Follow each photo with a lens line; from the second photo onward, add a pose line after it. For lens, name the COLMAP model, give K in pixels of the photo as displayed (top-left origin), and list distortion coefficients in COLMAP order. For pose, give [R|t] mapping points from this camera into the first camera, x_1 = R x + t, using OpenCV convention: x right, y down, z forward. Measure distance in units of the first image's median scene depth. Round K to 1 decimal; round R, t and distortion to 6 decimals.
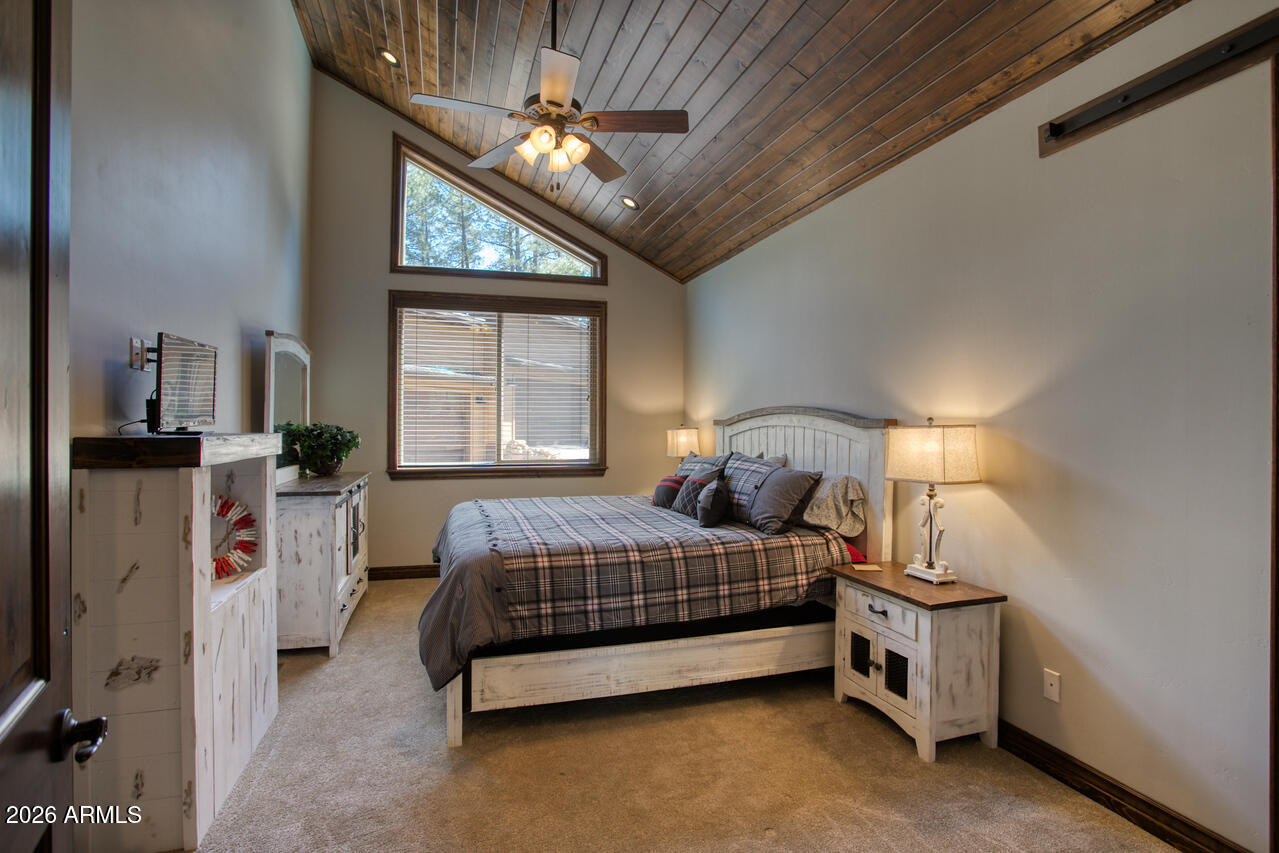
lens RADIAL K [[622.7, 0, 637.3], [0, 622.7, 424.6], [0, 0, 1]] dist [-0.046571, 0.006080]
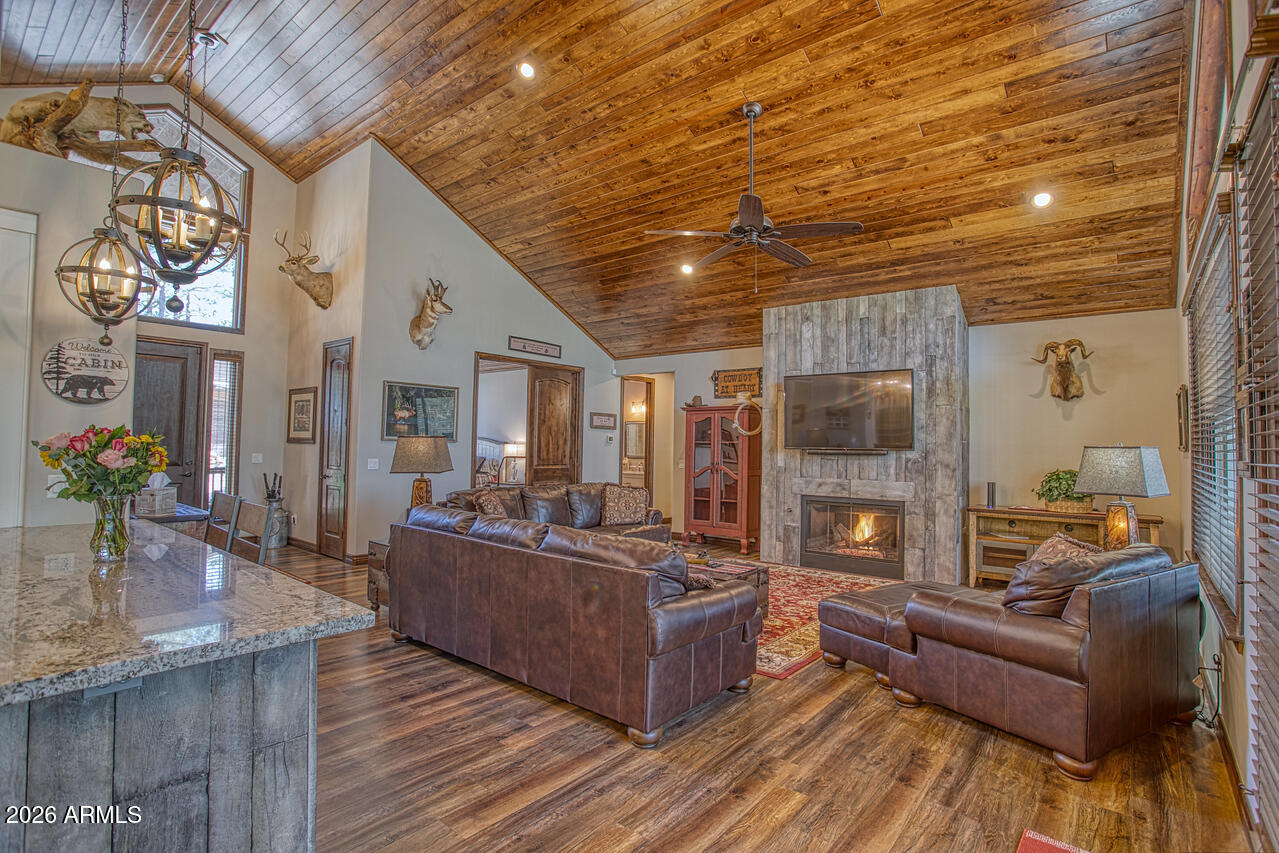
lens RADIAL K [[622.7, 0, 645.8], [0, 622.7, 425.0], [0, 0, 1]] dist [-0.046571, 0.006080]
pose [[0.828741, 0.033005, 0.558658, -1.050094], [-0.020886, 0.999388, -0.028059, -0.021143], [-0.559242, 0.011586, 0.828923, -2.748630]]
